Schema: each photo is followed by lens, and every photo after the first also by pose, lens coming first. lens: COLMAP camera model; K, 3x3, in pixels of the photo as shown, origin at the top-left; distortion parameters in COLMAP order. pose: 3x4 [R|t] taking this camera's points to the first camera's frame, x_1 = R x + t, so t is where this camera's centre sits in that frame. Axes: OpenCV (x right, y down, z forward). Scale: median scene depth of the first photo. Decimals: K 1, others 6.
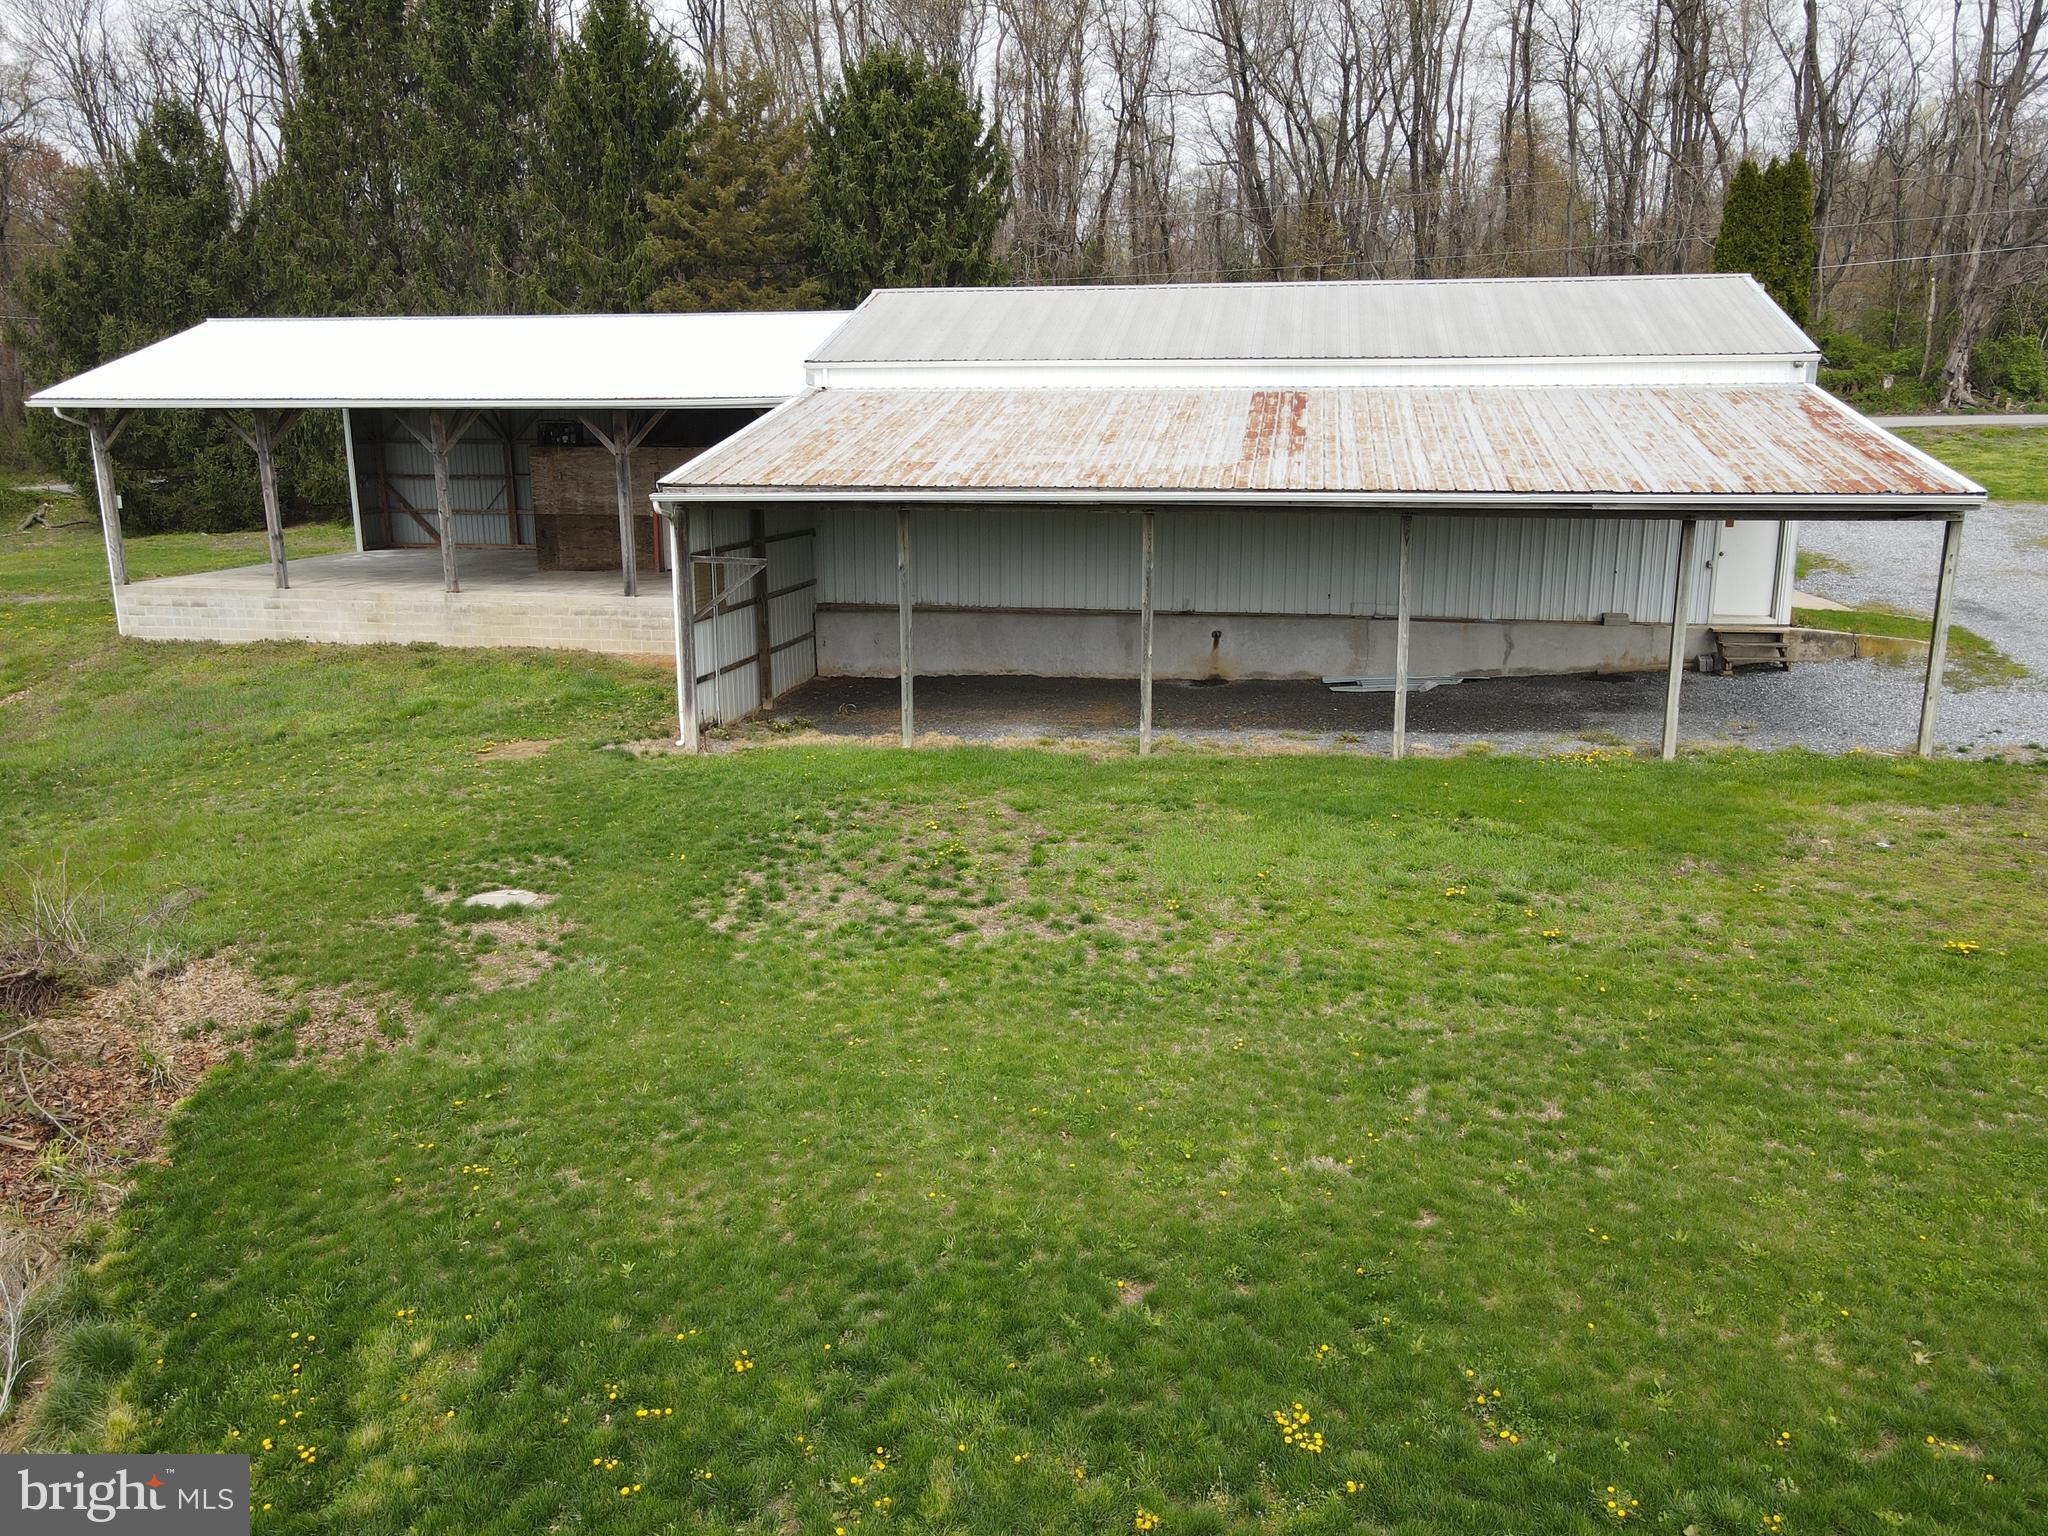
lens RADIAL K [[1505.2, 0, 1019.8], [0, 1505.2, 767.3], [0, 0, 1]] dist [0.002117, 0.019754]
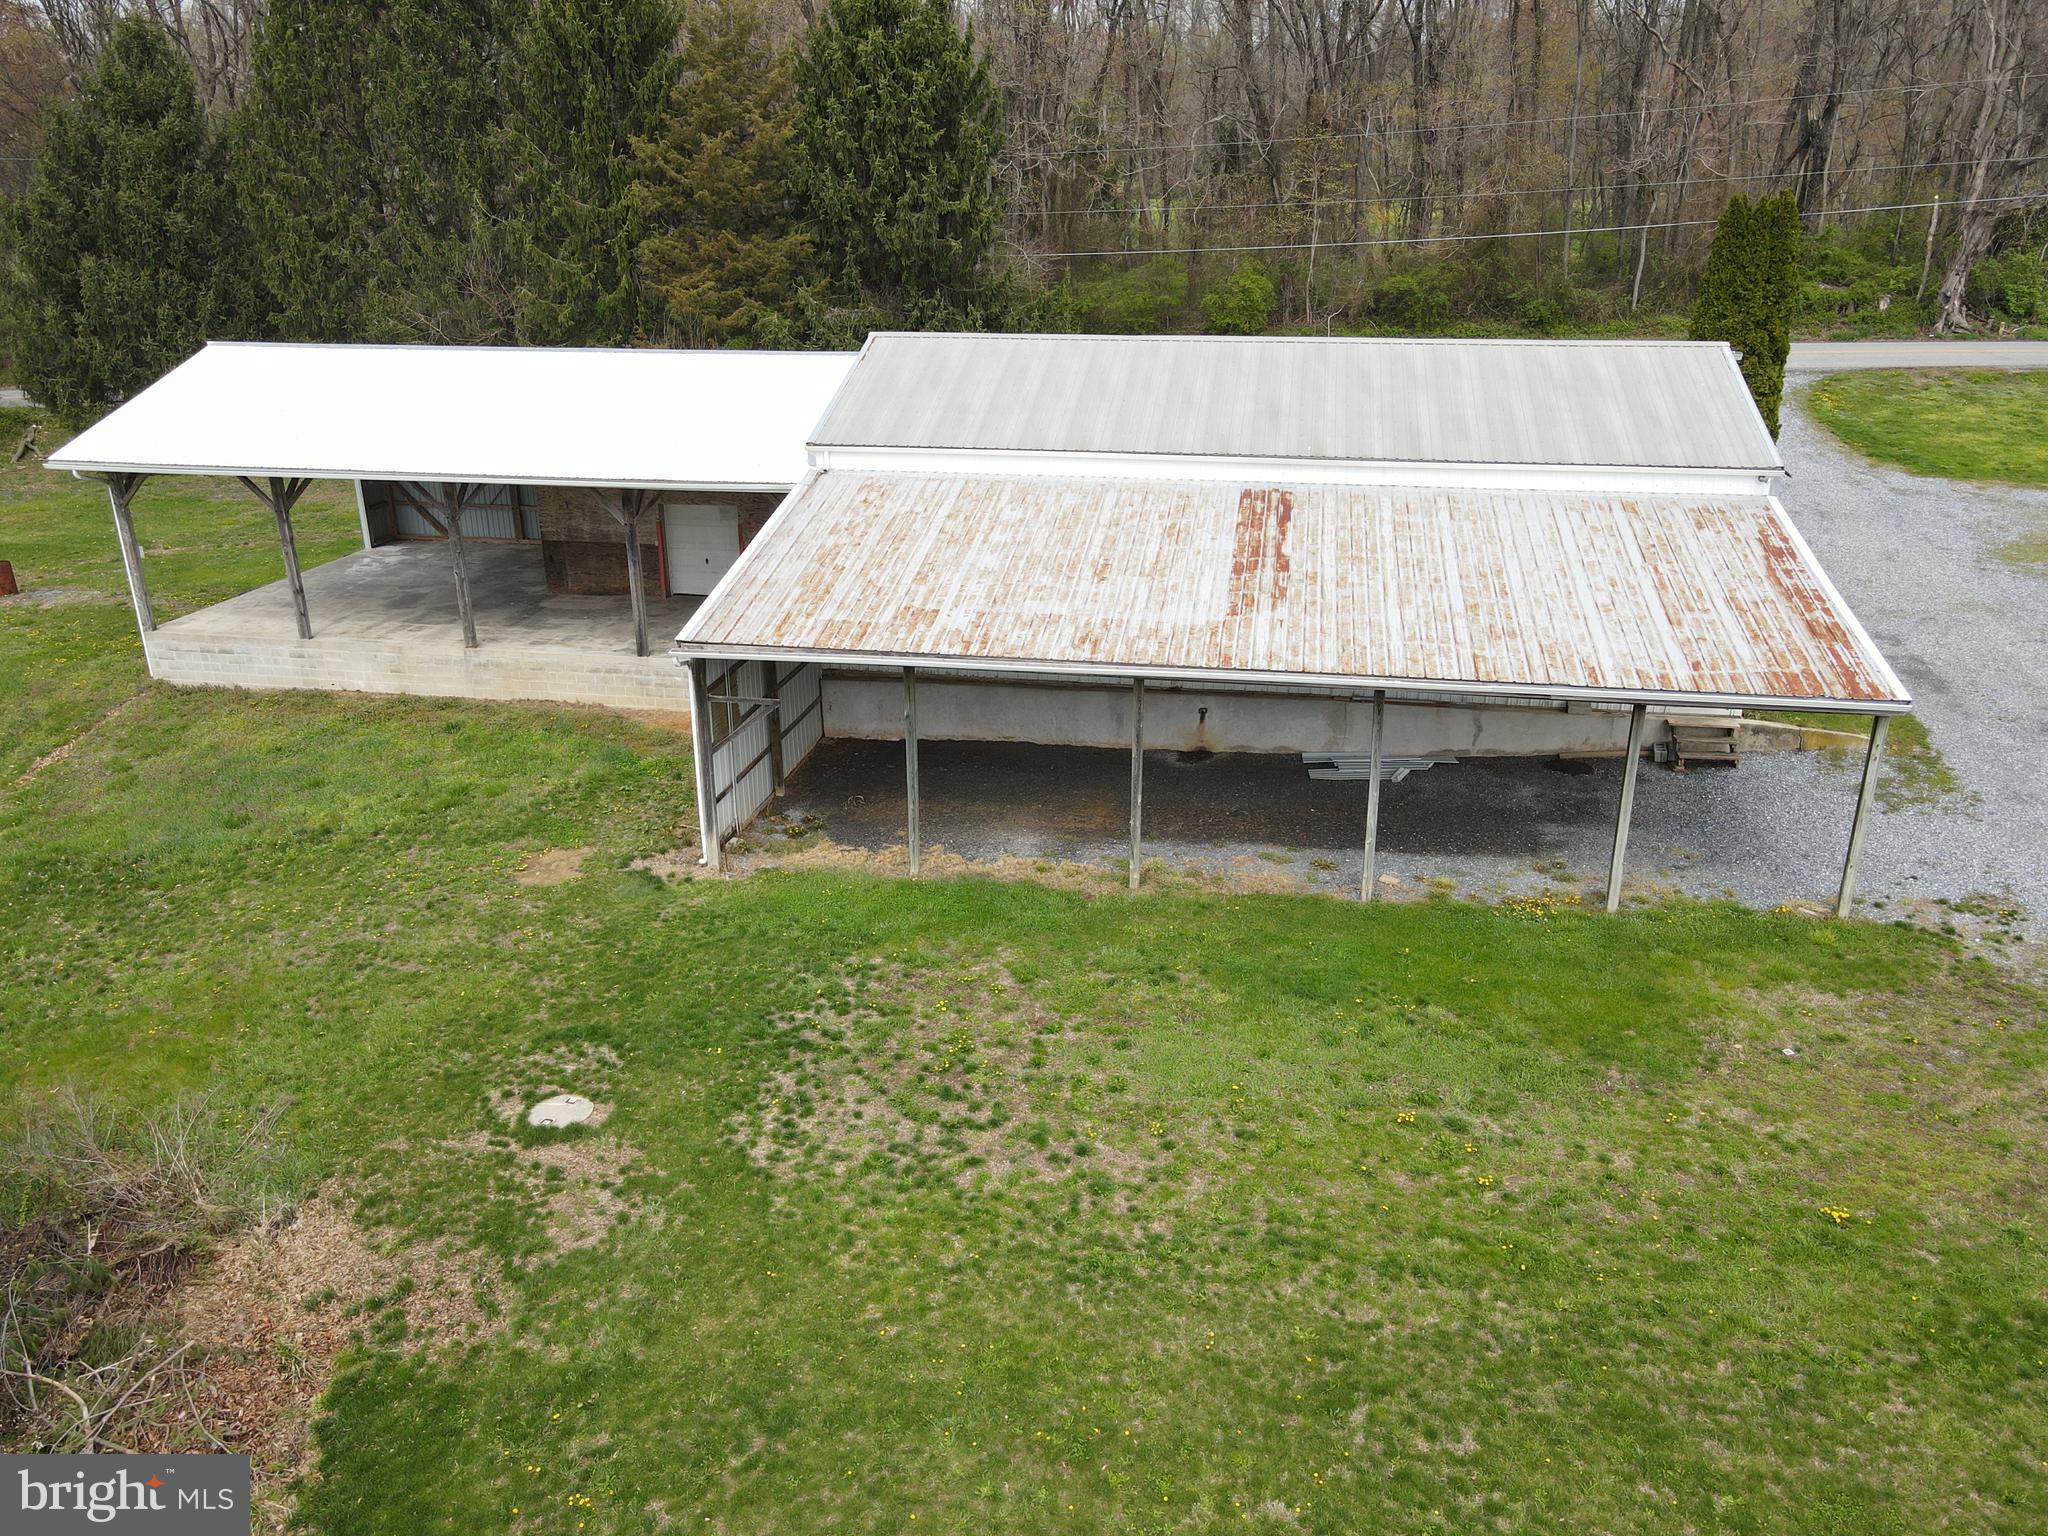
lens RADIAL K [[1505.2, 0, 1019.7], [0, 1505.2, 764.5], [0, 0, 1]] dist [0.002117, 0.019754]
pose [[0.999971, -0.004534, 0.006043, -0.004804], [0.003681, 0.990913, 0.134455, -0.207197], [-0.006598, -0.134429, 0.990901, -0.054249]]
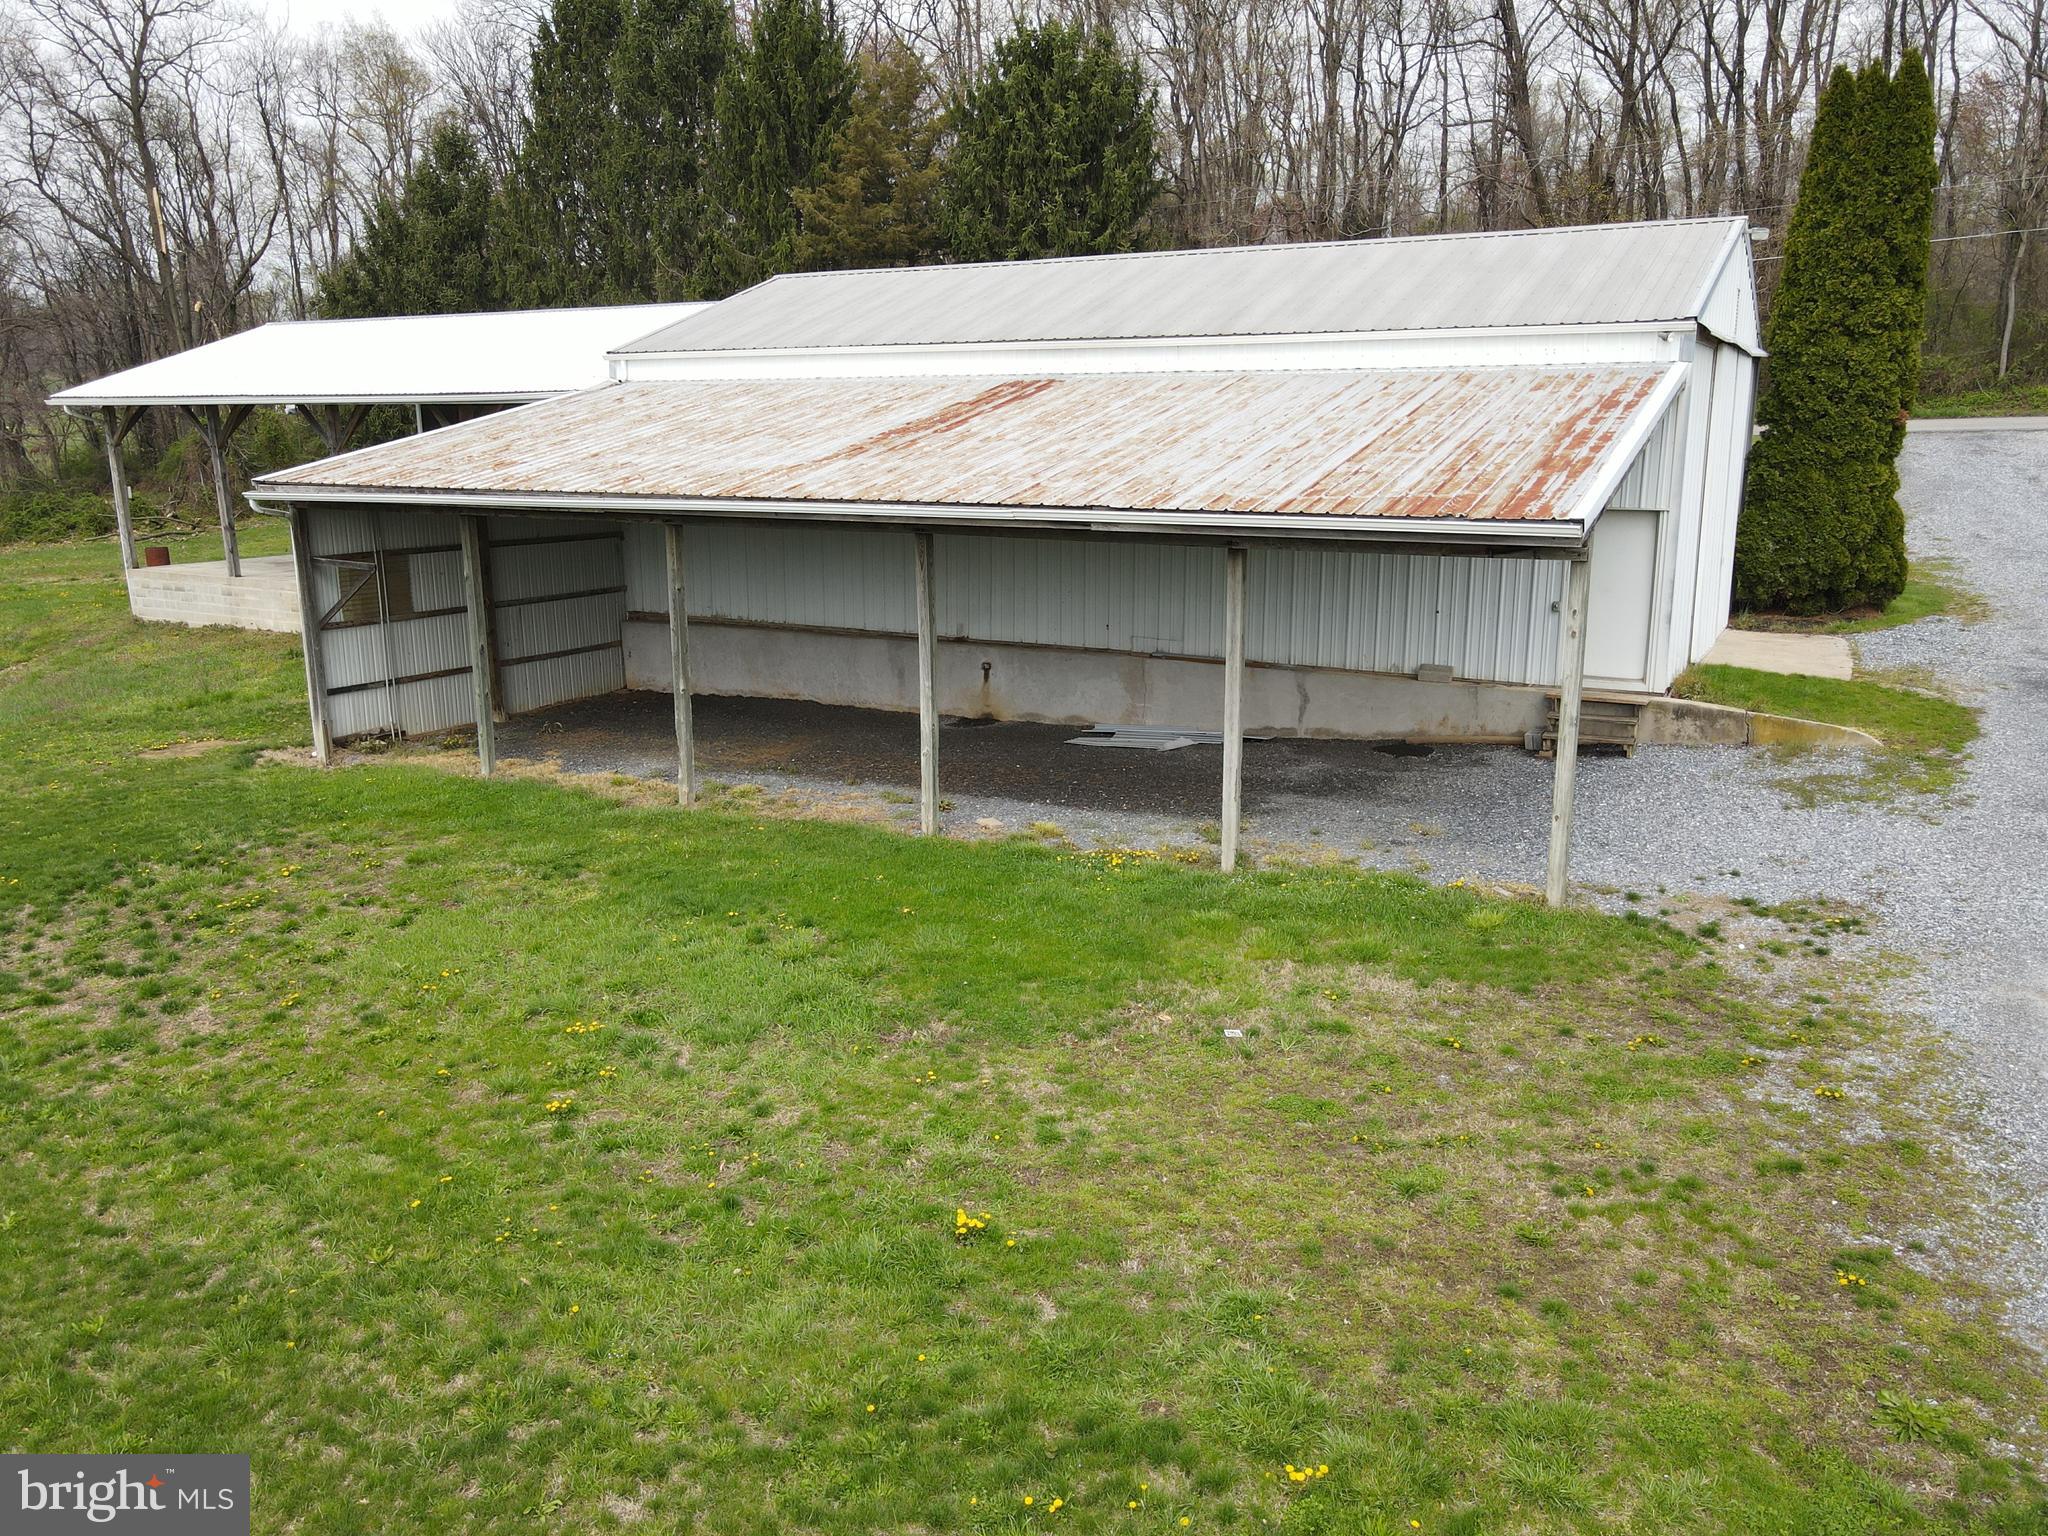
lens RADIAL K [[1505.2, 0, 1024.6], [0, 1505.2, 765.5], [0, 0, 1]] dist [0.002117, 0.019754]
pose [[0.946575, 0.071135, -0.314541, 0.452913], [-0.071230, 0.997397, 0.011209, -0.046354], [0.314520, 0.011795, 0.949178, 0.212553]]
